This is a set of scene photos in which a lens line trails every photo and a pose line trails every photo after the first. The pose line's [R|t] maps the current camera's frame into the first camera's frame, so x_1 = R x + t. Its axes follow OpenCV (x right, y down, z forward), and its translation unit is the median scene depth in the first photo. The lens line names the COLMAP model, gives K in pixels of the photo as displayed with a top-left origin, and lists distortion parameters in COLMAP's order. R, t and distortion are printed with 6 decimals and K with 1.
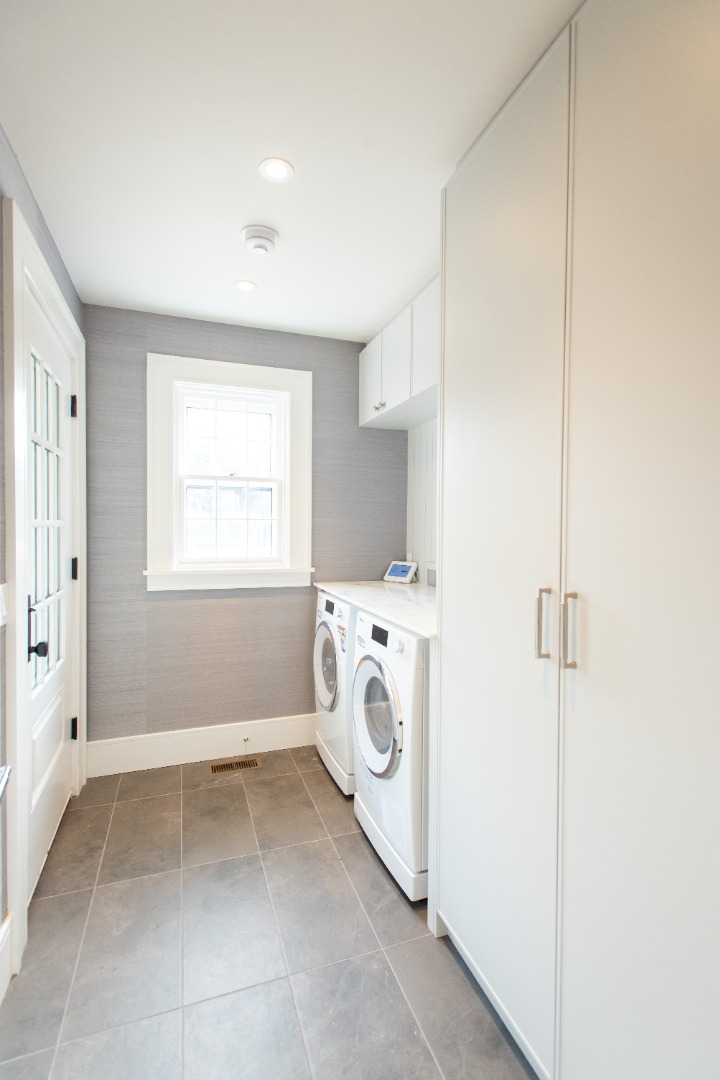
lens RADIAL K [[525.7, 0, 359.7], [0, 525.7, 538.4], [0, 0, 1]] dist [0.016850, -0.003029]
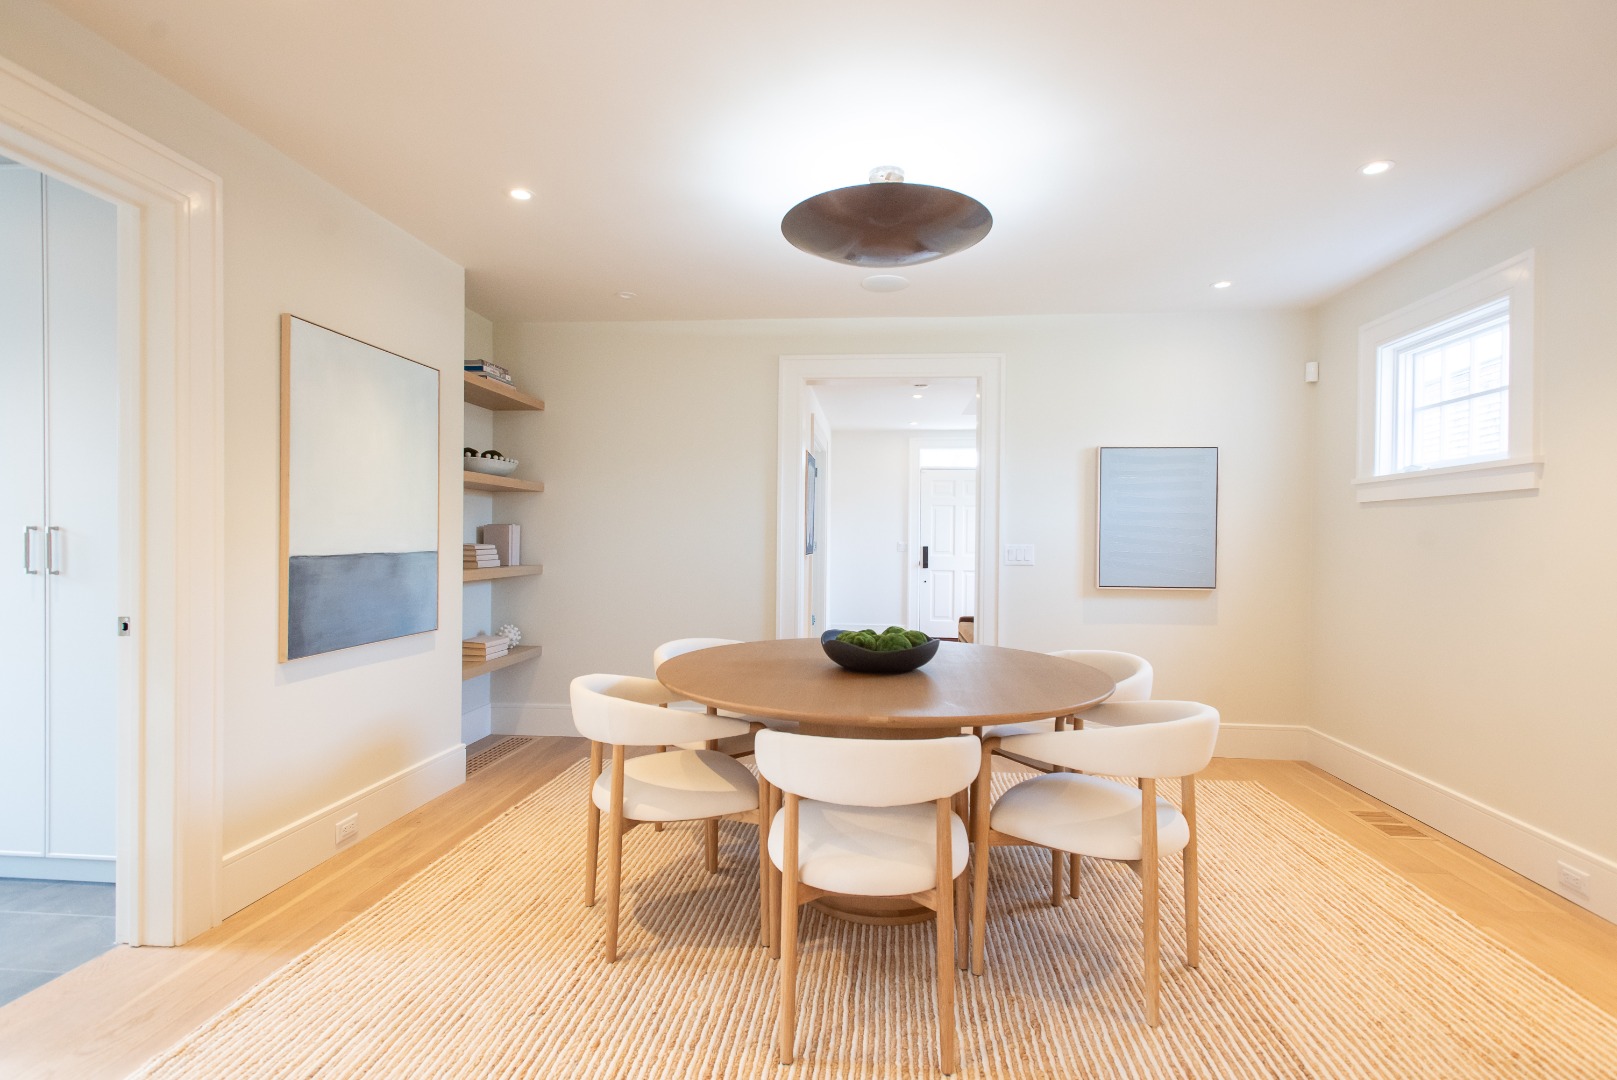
lens RADIAL K [[787.1, 0, 808.0], [0, 787.1, 543.1], [0, 0, 1]] dist [0.016850, -0.003029]
pose [[0.426226, -0.014907, 0.904494, -0.779132], [0.023315, 0.999713, 0.005490, 0.183476], [-0.904316, 0.018748, 0.426451, -2.015393]]
